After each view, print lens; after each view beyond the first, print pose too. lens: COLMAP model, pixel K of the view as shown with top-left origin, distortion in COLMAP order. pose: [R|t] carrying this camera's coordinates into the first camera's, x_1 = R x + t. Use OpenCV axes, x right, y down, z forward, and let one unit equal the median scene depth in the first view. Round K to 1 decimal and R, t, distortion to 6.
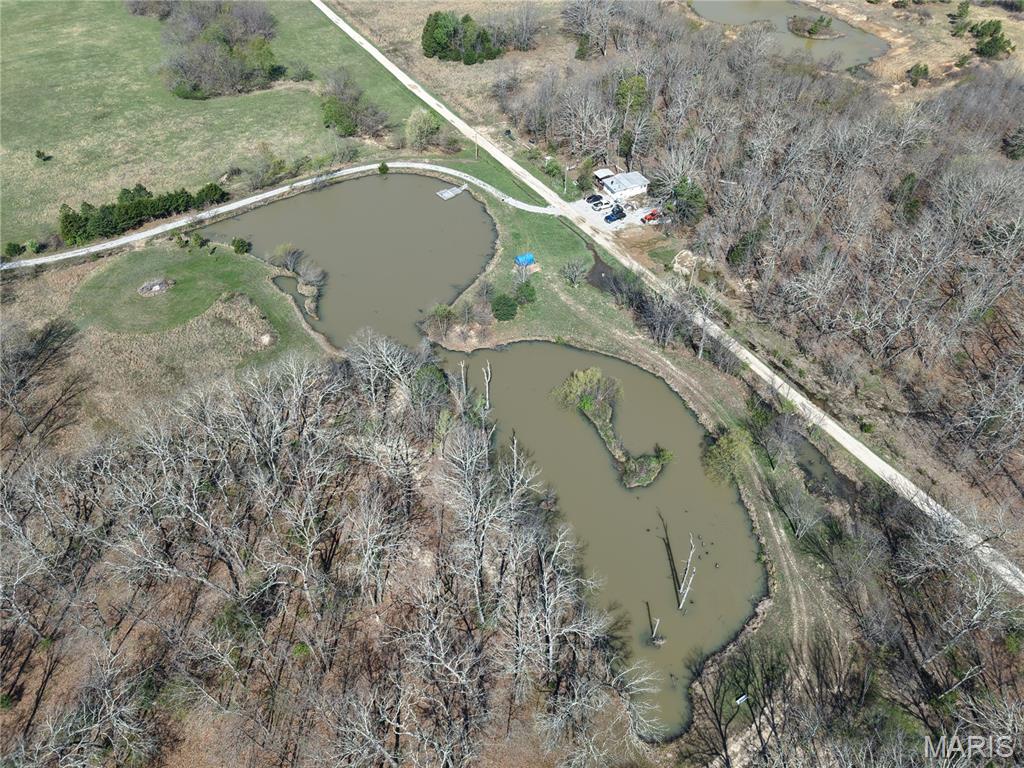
lens RADIAL K [[693.0, 0, 512.0], [0, 693.0, 384.0], [0, 0, 1]] dist [0.012105, -0.003823]
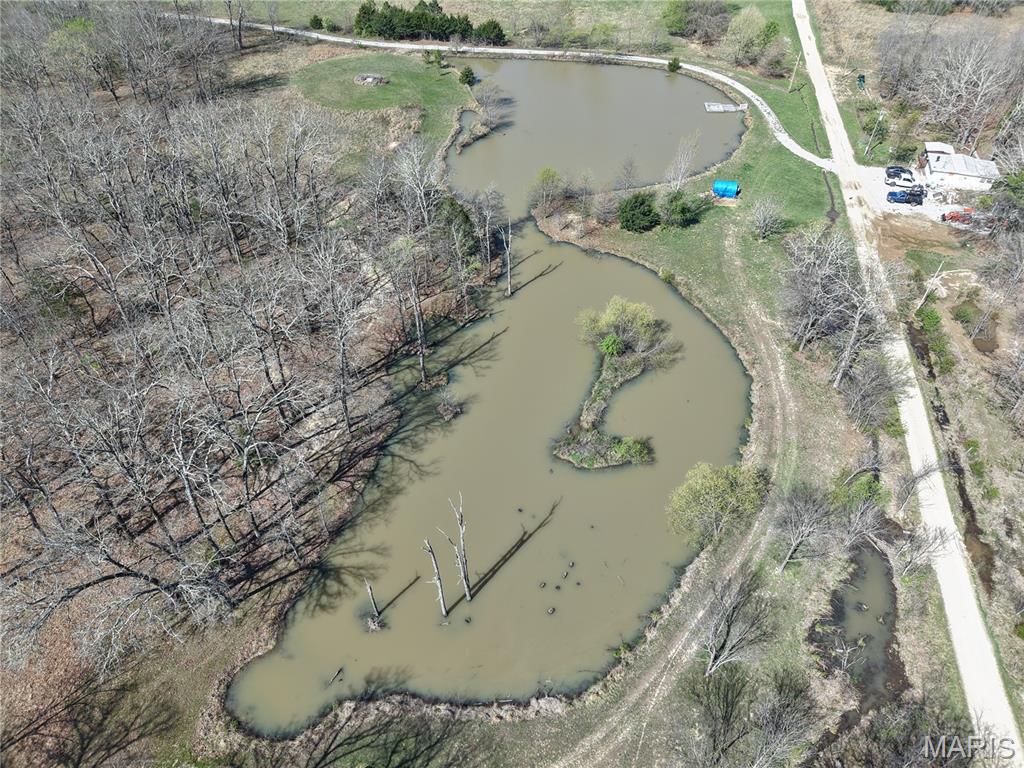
lens RADIAL K [[702.8, 0, 512.0], [0, 702.8, 384.0], [0, 0, 1]] dist [0.025155, -0.045375]
pose [[0.729737, 0.472158, -0.494520, 0.357811], [-0.486942, 0.866622, 0.108878, 0.030646], [0.479969, 0.161350, 0.862320, 0.317303]]
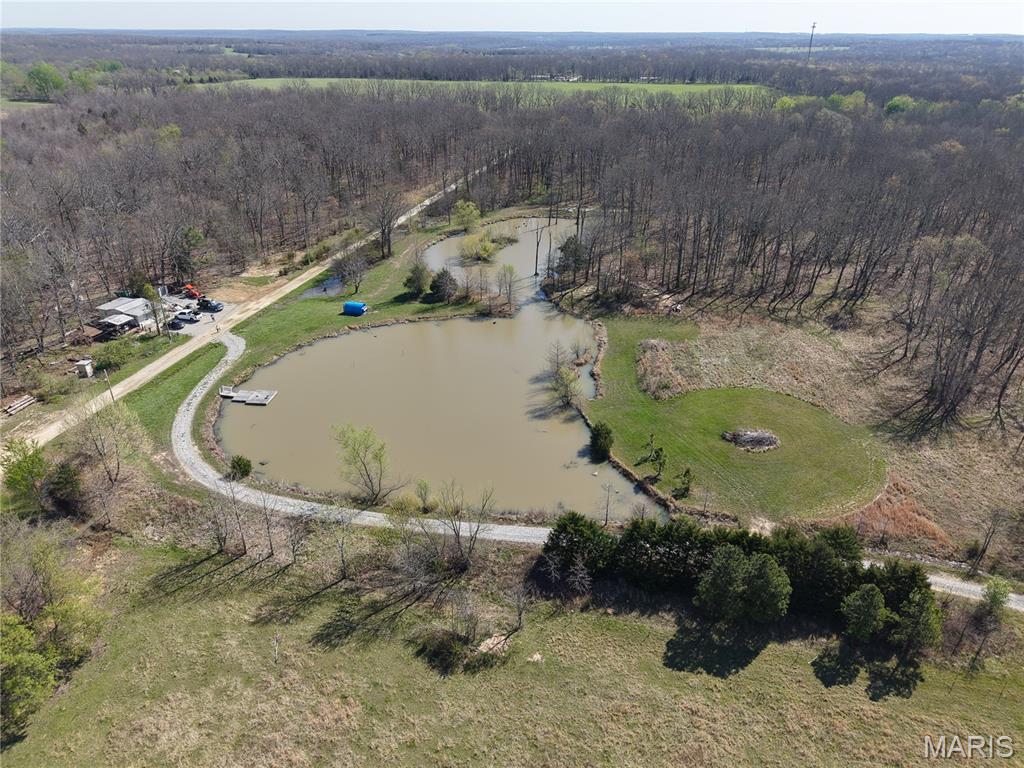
lens RADIAL K [[693.0, 0, 512.0], [0, 693.0, 384.0], [0, 0, 1]] dist [0.012105, -0.003823]
pose [[-0.711508, -0.329452, 0.620660, -0.777750], [0.485716, 0.407692, 0.773219, -0.803966], [-0.507777, 0.851615, -0.130056, 1.220823]]
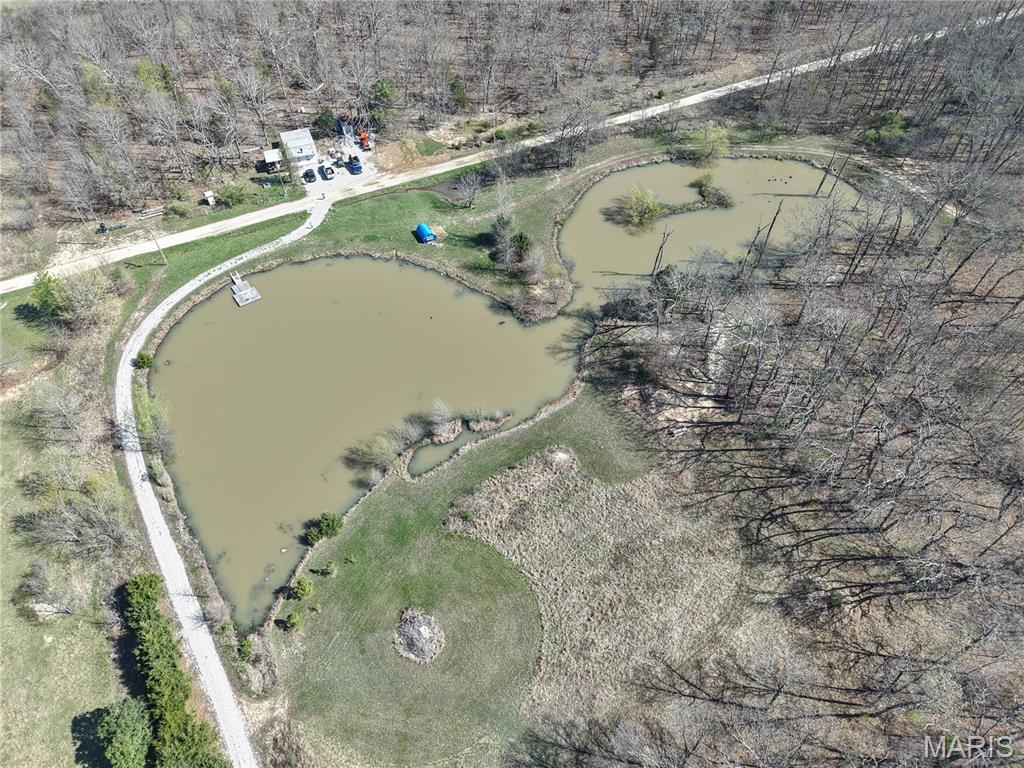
lens RADIAL K [[693.0, 0, 512.0], [0, 693.0, 384.0], [0, 0, 1]] dist [0.012105, -0.003823]
pose [[0.074844, -0.777741, 0.624113, -0.750494], [0.696442, 0.488707, 0.525485, -0.527944], [-0.713700, 0.395329, 0.578228, 0.548418]]
